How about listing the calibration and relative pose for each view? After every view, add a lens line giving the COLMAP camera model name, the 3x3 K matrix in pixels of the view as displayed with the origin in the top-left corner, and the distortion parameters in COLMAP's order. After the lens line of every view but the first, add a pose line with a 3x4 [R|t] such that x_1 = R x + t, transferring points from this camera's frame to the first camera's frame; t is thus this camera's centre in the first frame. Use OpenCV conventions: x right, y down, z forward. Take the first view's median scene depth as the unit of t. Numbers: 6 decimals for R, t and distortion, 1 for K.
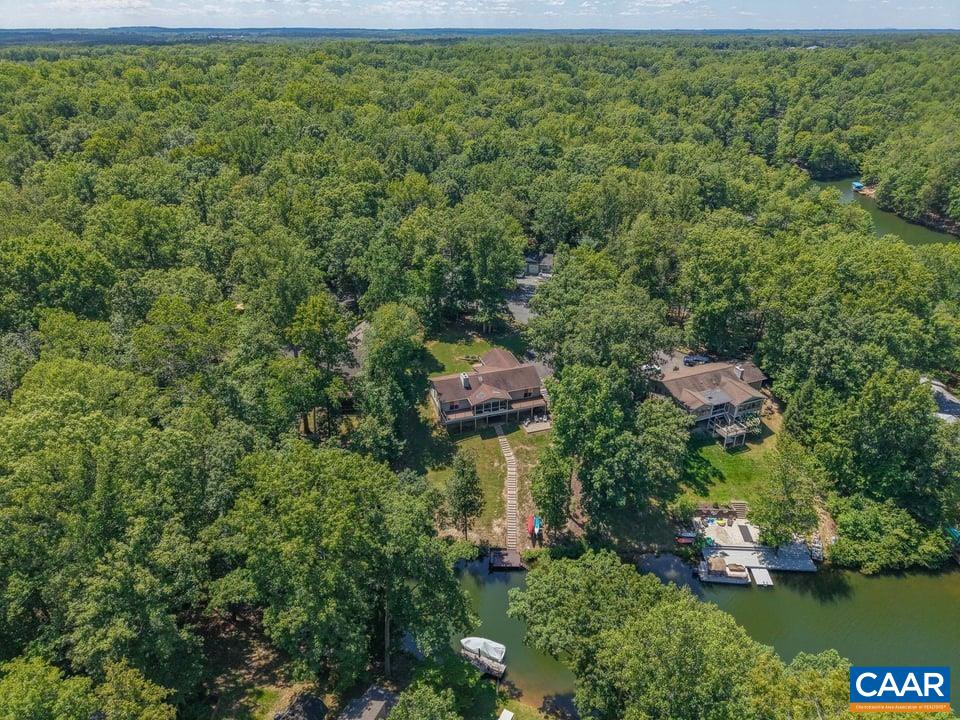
lens RADIAL K [[642.7, 0, 486.9], [0, 642.7, 351.5], [0, 0, 1]] dist [0.016200, -0.015669]
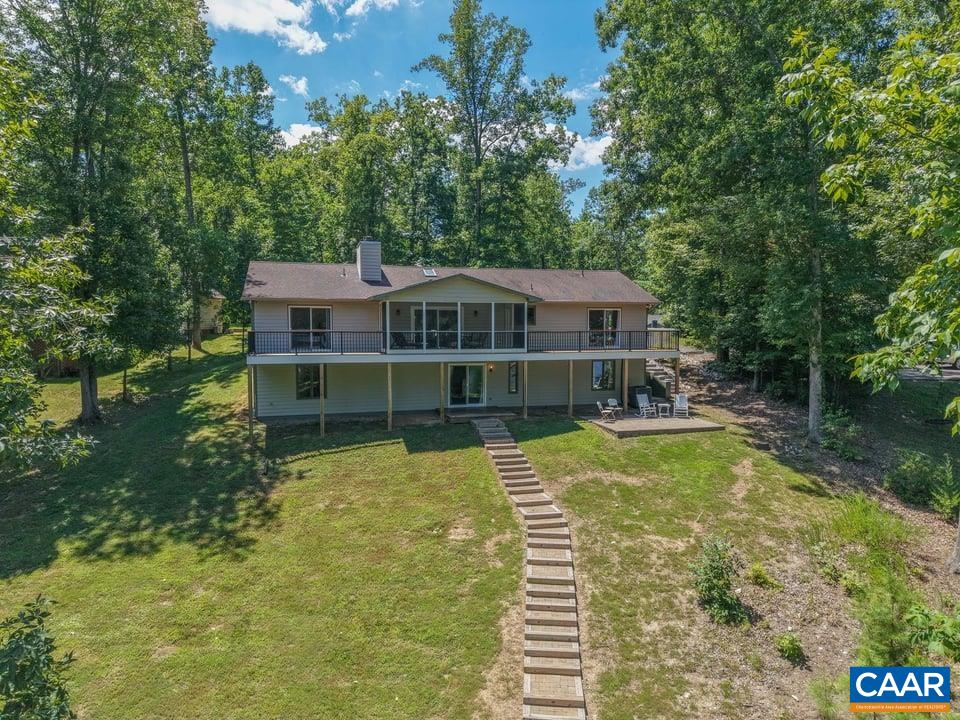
lens RADIAL K [[642.7, 0, 483.7], [0, 642.7, 357.1], [0, 0, 1]] dist [0.016200, -0.015669]
pose [[0.998885, -0.000970, -0.047205, 0.030090], [-0.018114, 0.915403, -0.402130, 0.208028], [0.043602, 0.402537, 0.914365, 0.848205]]
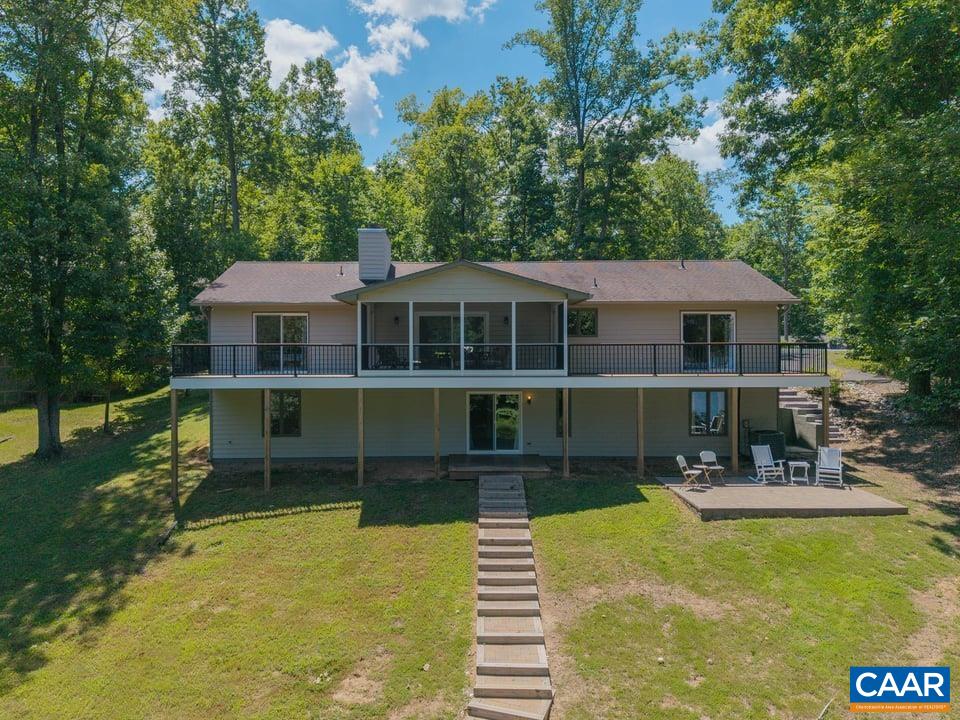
lens RADIAL K [[682.6, 0, 455.0], [0, 682.6, 348.3], [0, 0, 1]] dist [-0.001482, -0.008539]
pose [[0.949641, -0.008518, -0.313226, 0.064503], [-0.134722, 0.891419, -0.432691, 0.177248], [0.282901, 0.453100, 0.845380, 0.921043]]
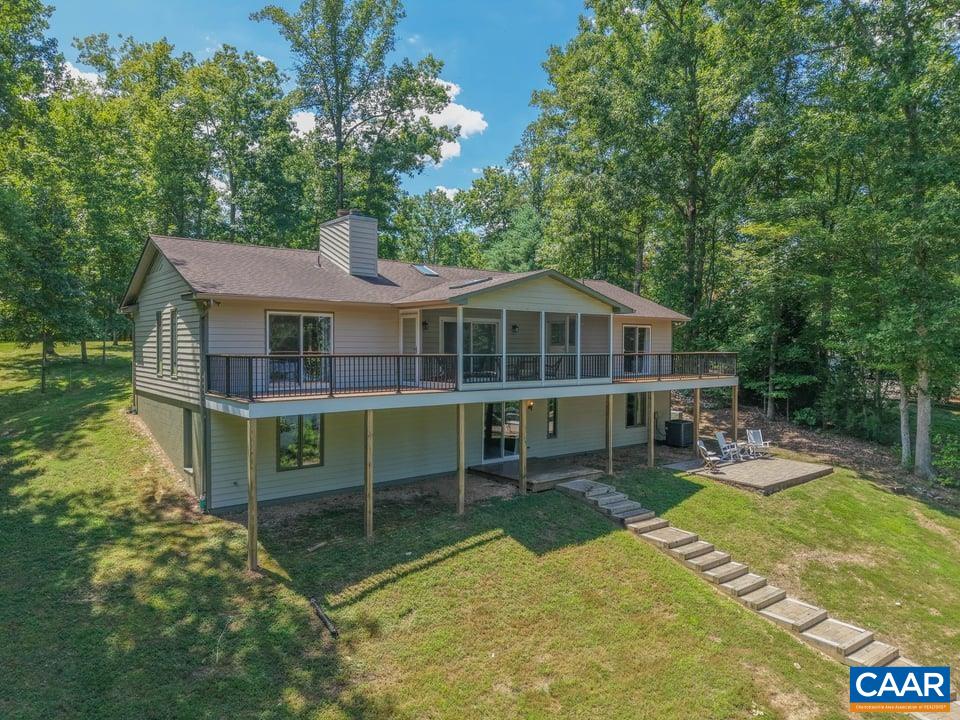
lens RADIAL K [[642.7, 0, 484.5], [0, 642.7, 362.8], [0, 0, 1]] dist [0.016200, -0.015669]
pose [[0.933528, -0.009055, 0.358390, -0.069399], [0.160097, 0.904993, -0.394152, 0.163536], [-0.320772, 0.425329, 0.846286, 0.937396]]
